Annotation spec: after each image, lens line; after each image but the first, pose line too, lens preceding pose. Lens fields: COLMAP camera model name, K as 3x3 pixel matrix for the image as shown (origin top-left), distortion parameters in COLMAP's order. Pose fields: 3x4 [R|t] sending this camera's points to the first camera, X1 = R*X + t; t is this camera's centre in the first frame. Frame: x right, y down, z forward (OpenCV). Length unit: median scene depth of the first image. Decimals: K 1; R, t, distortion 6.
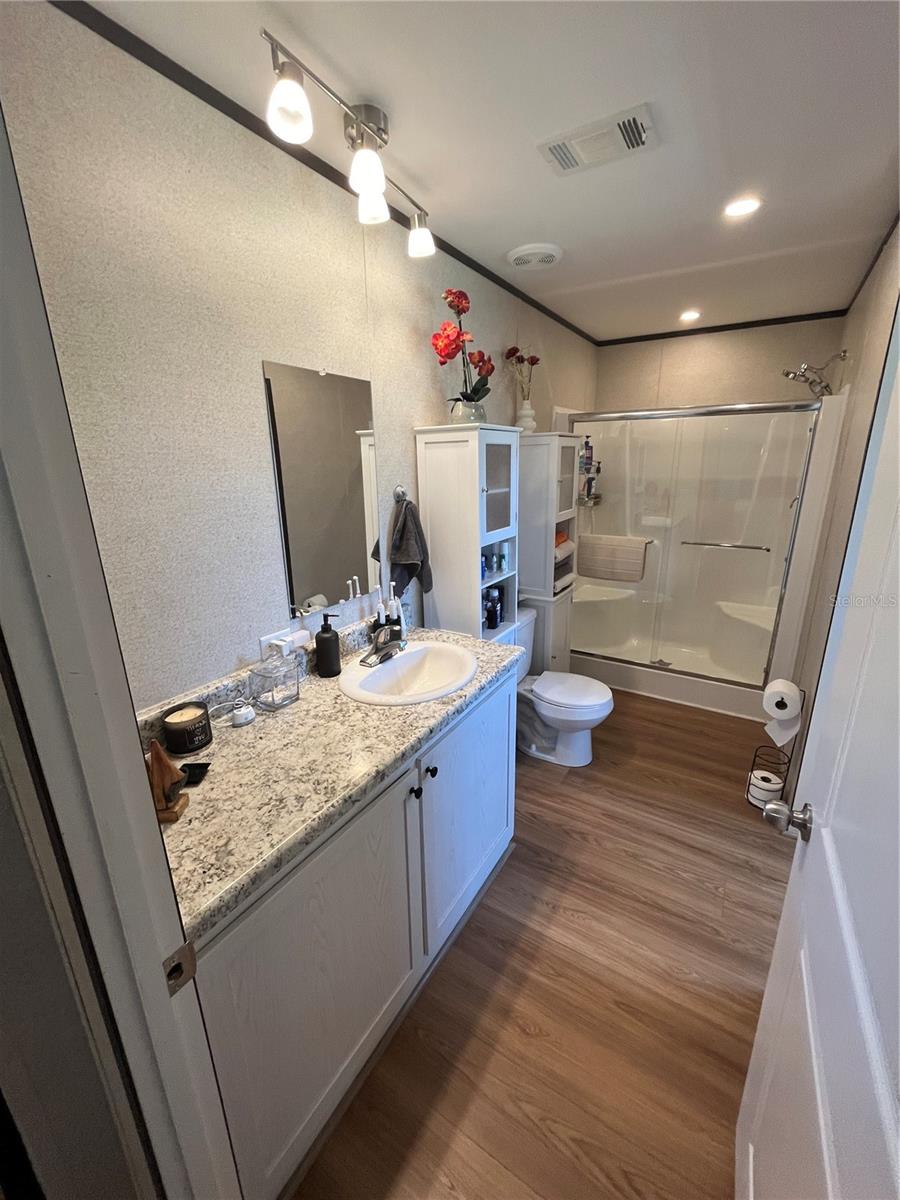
lens RADIAL K [[481.8, 0, 466.9], [0, 481.8, 608.2], [0, 0, 1]] dist [0.020531, 0.000097]
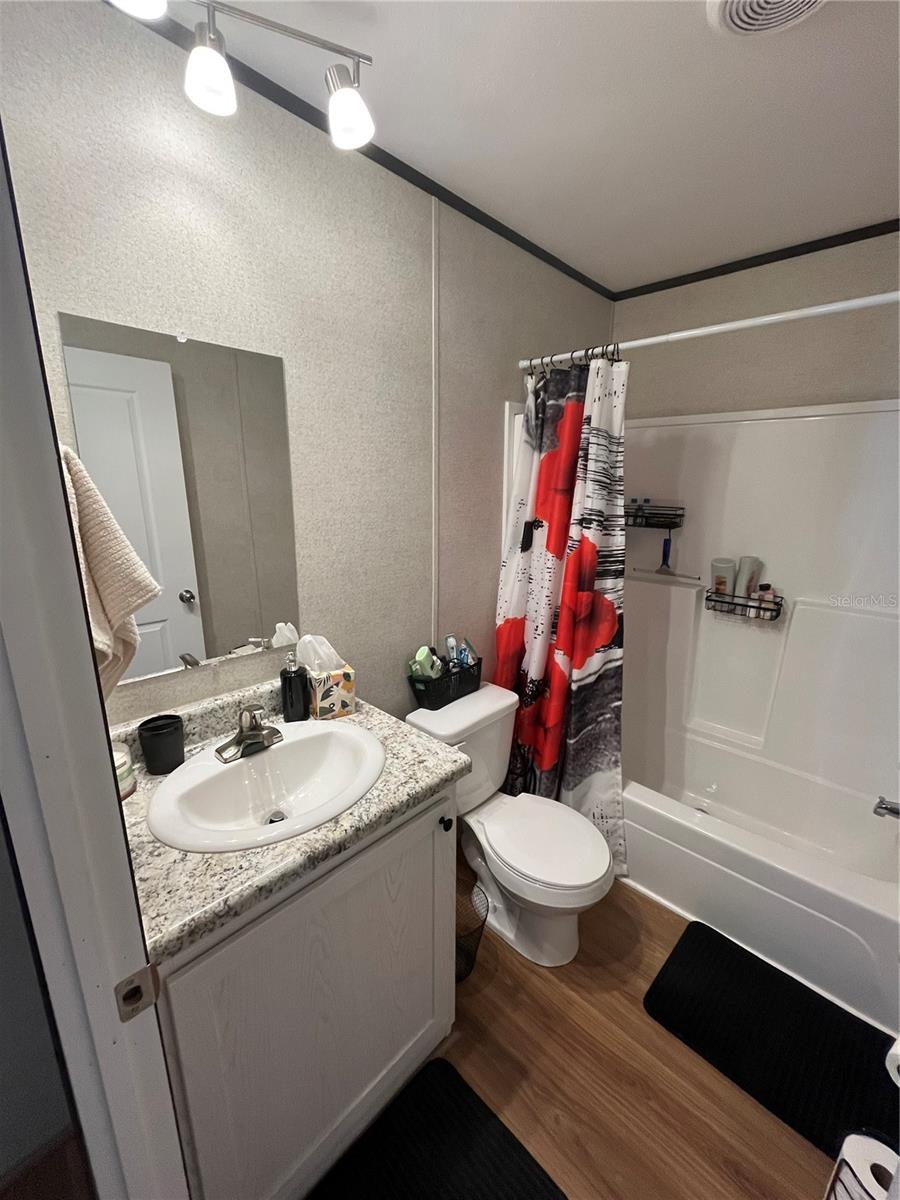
lens RADIAL K [[485.3, 0, 450.0], [0, 485.3, 600.0], [0, 0, 1]] dist [-0.001194, -0.000605]
pose [[0.972243, 0.111630, -0.205628, 0.167386], [-0.120220, 0.992302, -0.029725, -0.092689], [0.200727, 0.053620, 0.978179, 0.276019]]
